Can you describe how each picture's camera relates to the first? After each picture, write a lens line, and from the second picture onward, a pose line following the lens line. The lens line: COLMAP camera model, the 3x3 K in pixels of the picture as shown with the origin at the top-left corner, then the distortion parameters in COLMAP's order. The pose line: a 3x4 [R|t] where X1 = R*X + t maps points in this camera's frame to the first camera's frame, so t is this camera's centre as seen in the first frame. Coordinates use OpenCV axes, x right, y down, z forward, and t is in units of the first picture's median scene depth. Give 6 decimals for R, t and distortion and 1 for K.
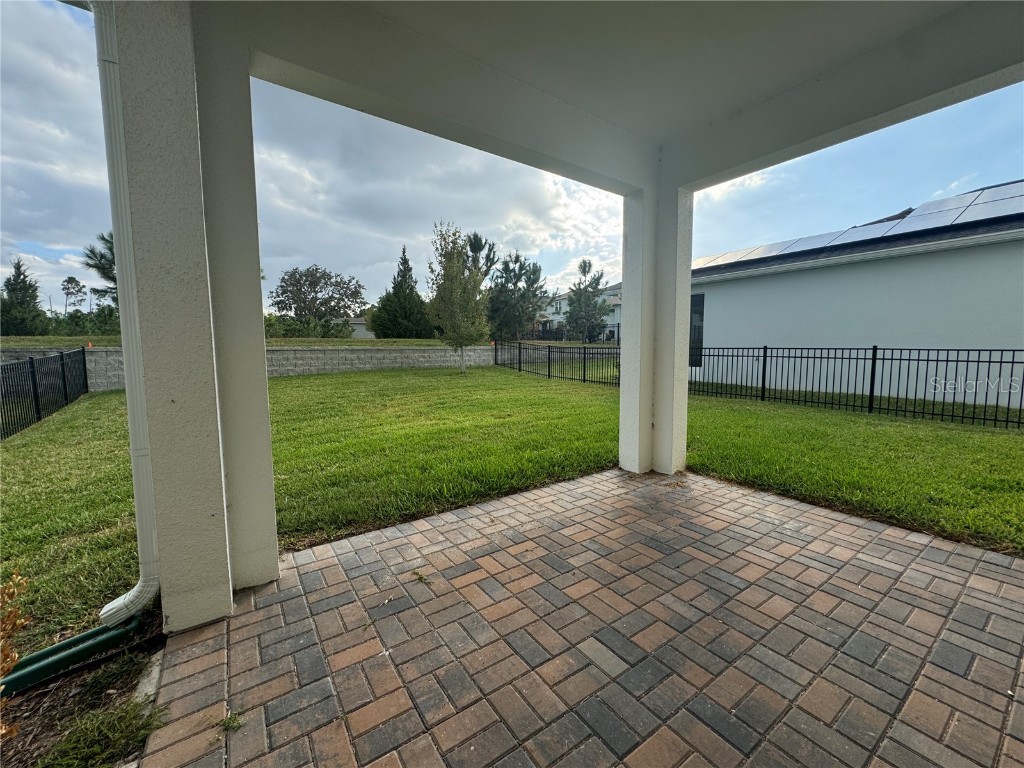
lens RADIAL K [[409.4, 0, 518.3], [0, 409.4, 383.9], [0, 0, 1]] dist [-0.003629, 0.000076]
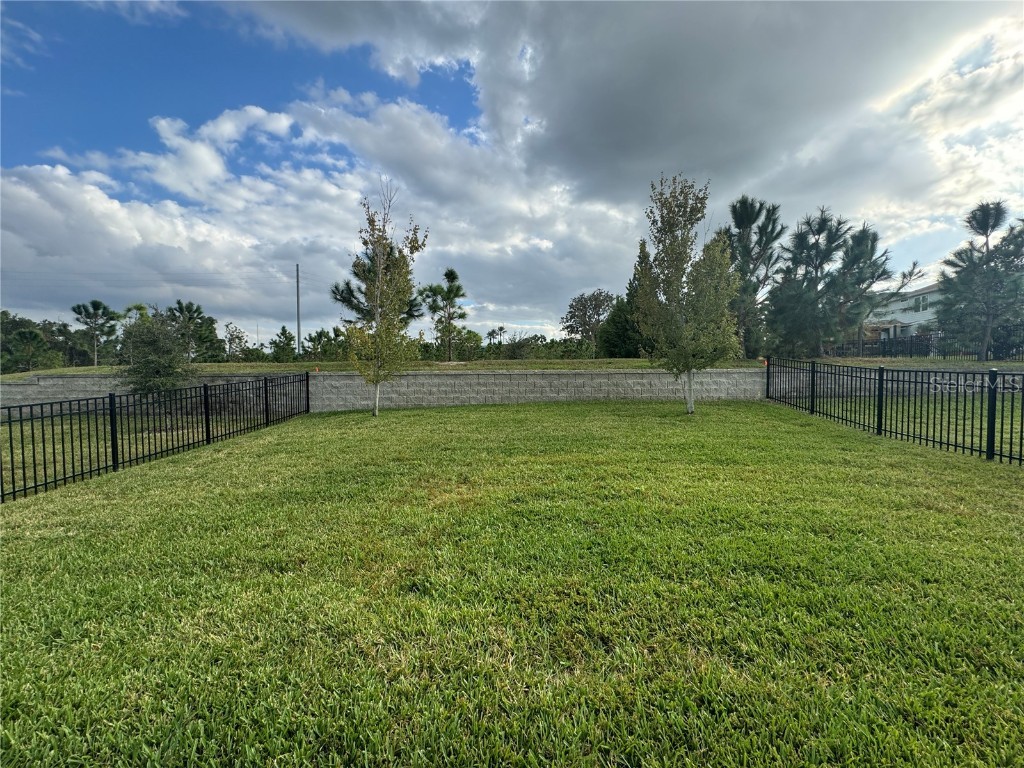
lens RADIAL K [[409.4, 0, 512.8], [0, 409.4, 383.1], [0, 0, 1]] dist [-0.003629, 0.000076]
pose [[0.771709, 0.018681, -0.635701, 0.033365], [-0.049014, 0.998343, -0.030163, -0.027863], [0.634084, 0.054435, 0.771346, 0.251424]]
